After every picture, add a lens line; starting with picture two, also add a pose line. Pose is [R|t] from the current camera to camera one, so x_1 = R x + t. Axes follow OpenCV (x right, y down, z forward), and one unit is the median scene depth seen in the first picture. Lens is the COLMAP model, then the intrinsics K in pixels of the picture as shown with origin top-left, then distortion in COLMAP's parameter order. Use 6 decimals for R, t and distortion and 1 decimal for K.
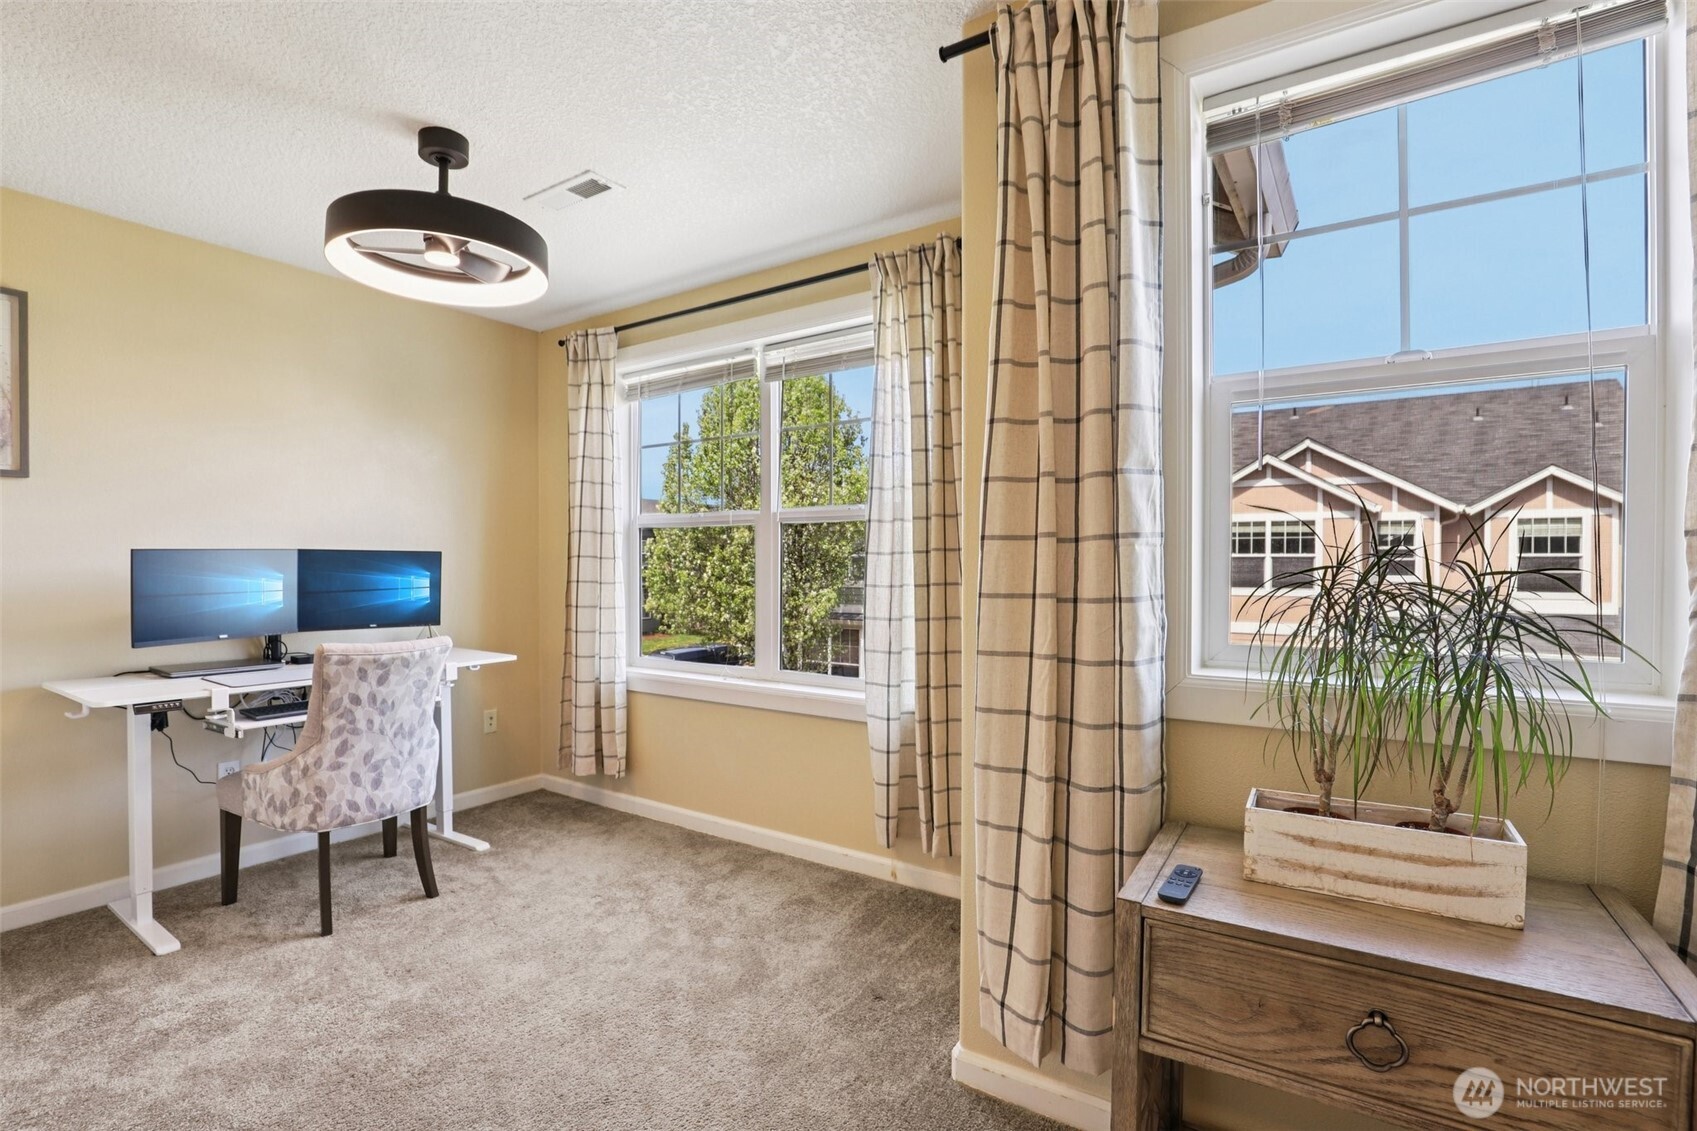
lens RADIAL K [[784.2, 0, 843.9], [0, 784.2, 564.8], [0, 0, 1]] dist [-0.037066, 0.006967]
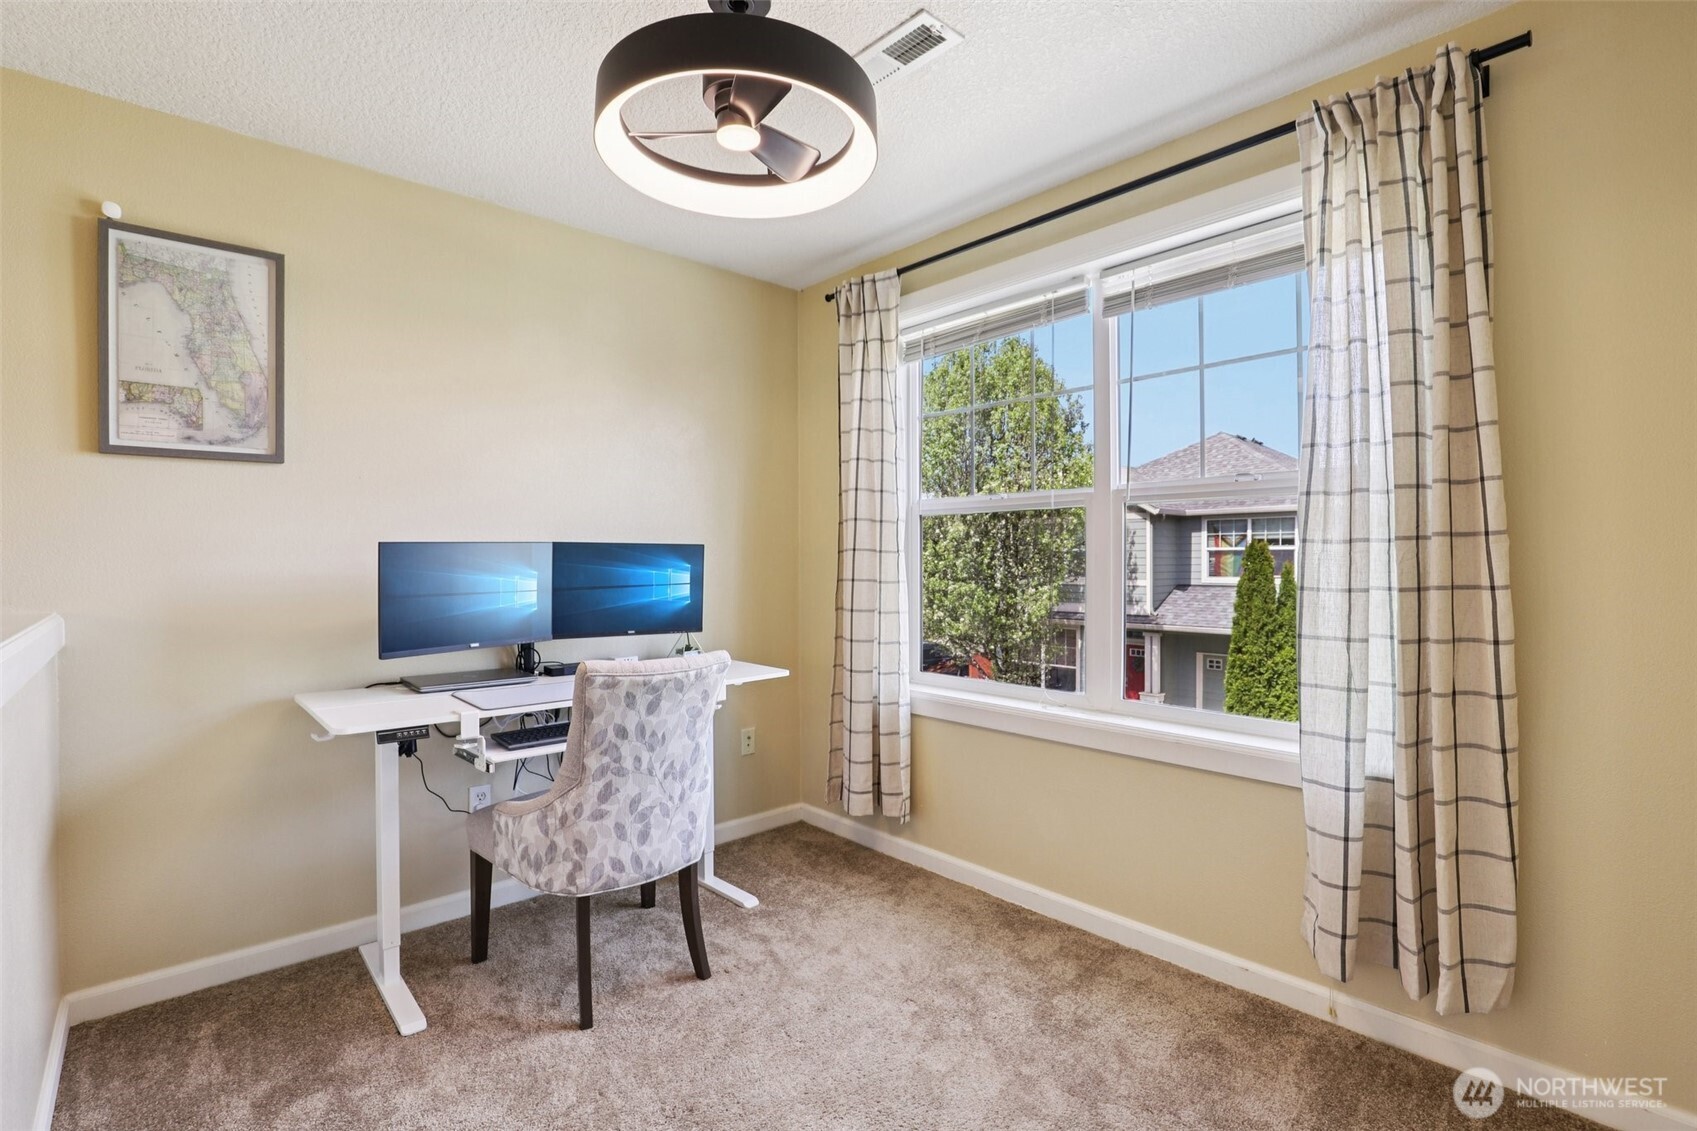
lens RADIAL K [[797.3, 0, 850.7], [0, 797.3, 548.2], [0, 0, 1]] dist [-0.026084, -0.006419]
pose [[0.970361, -0.006438, -0.241572, -0.184533], [0.002707, 0.999872, -0.015776, 0.001293], [0.241643, 0.014654, 0.970255, 0.237932]]
